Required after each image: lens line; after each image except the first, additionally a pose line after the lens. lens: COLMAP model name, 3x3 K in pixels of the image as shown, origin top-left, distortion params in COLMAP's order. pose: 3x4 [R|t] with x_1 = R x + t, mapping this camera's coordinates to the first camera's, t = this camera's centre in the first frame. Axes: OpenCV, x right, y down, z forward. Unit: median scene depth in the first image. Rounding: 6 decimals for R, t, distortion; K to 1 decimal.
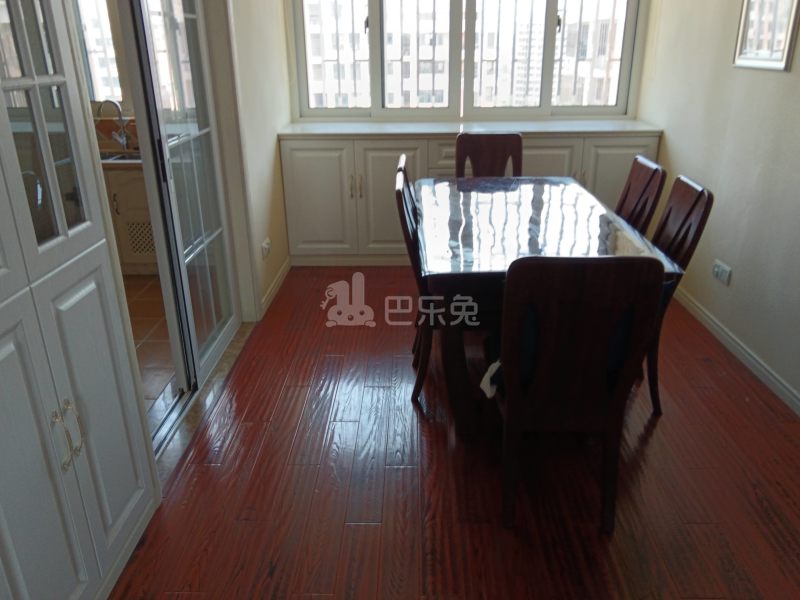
lens RADIAL K [[646.5, 0, 403.0], [0, 646.5, 285.9], [0, 0, 1]] dist [0.014040, -0.031487]
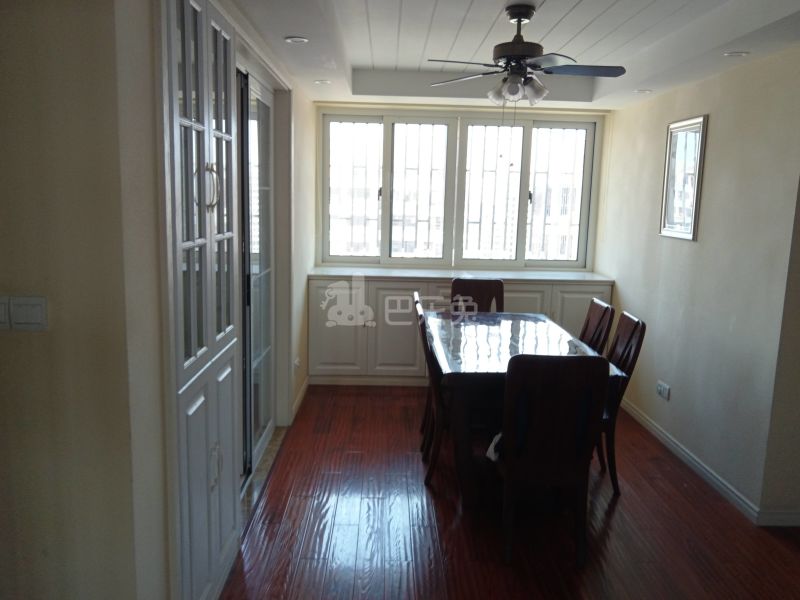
lens RADIAL K [[646.5, 0, 401.3], [0, 646.5, 300.0], [0, 0, 1]] dist [0.014040, -0.031487]
pose [[0.998763, 0.026031, 0.042358, -0.071422], [-0.017063, 0.979702, -0.199733, 0.061020], [-0.046697, 0.198763, 0.978934, -0.227586]]
